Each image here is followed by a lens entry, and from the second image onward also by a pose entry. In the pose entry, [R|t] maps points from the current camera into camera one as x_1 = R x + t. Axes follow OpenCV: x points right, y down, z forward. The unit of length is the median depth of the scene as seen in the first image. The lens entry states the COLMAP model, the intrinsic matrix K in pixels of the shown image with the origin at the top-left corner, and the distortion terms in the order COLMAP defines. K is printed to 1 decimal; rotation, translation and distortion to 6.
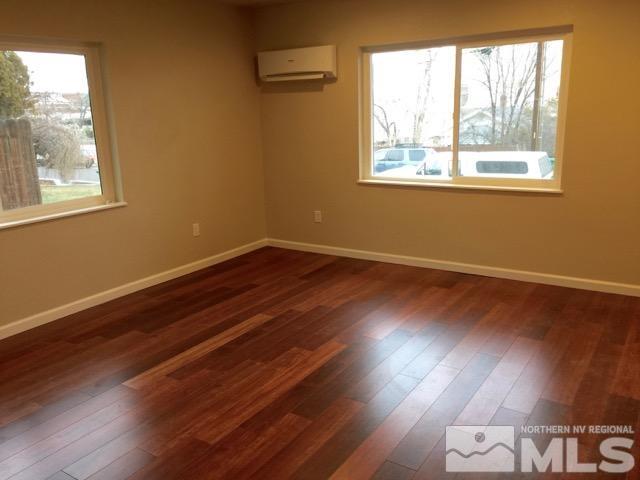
lens RADIAL K [[548.3, 0, 320.0], [0, 548.3, 240.0], [0, 0, 1]] dist [0.094987, -0.139651]
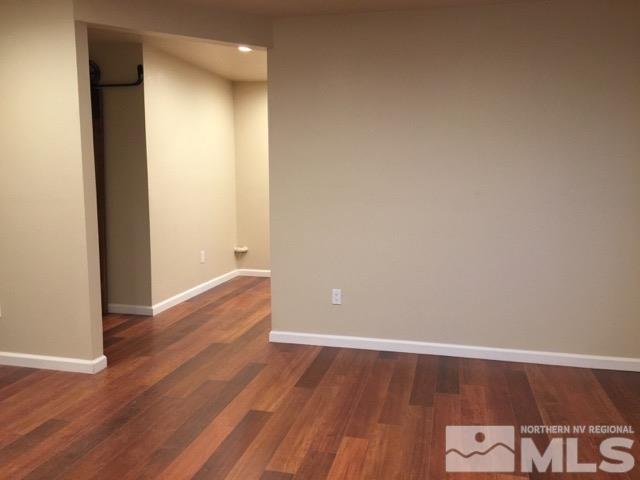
lens RADIAL K [[548.3, 0, 320.0], [0, 548.3, 240.0], [0, 0, 1]] dist [0.094987, -0.139651]
pose [[-0.940372, 0.072814, -0.332263, 0.159708], [-0.050568, 0.936039, 0.348245, -0.319234], [0.336368, 0.344282, -0.876543, 1.498064]]
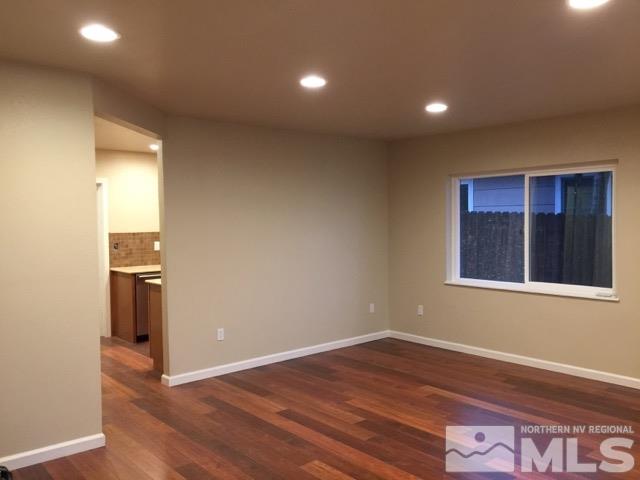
lens RADIAL K [[548.3, 0, 320.0], [0, 548.3, 240.0], [0, 0, 1]] dist [0.094987, -0.139651]
pose [[-0.270343, 0.074351, -0.959889, 1.250141], [-0.206100, 0.969432, 0.133136, -0.302880], [0.940445, 0.233826, -0.246755, 1.022473]]
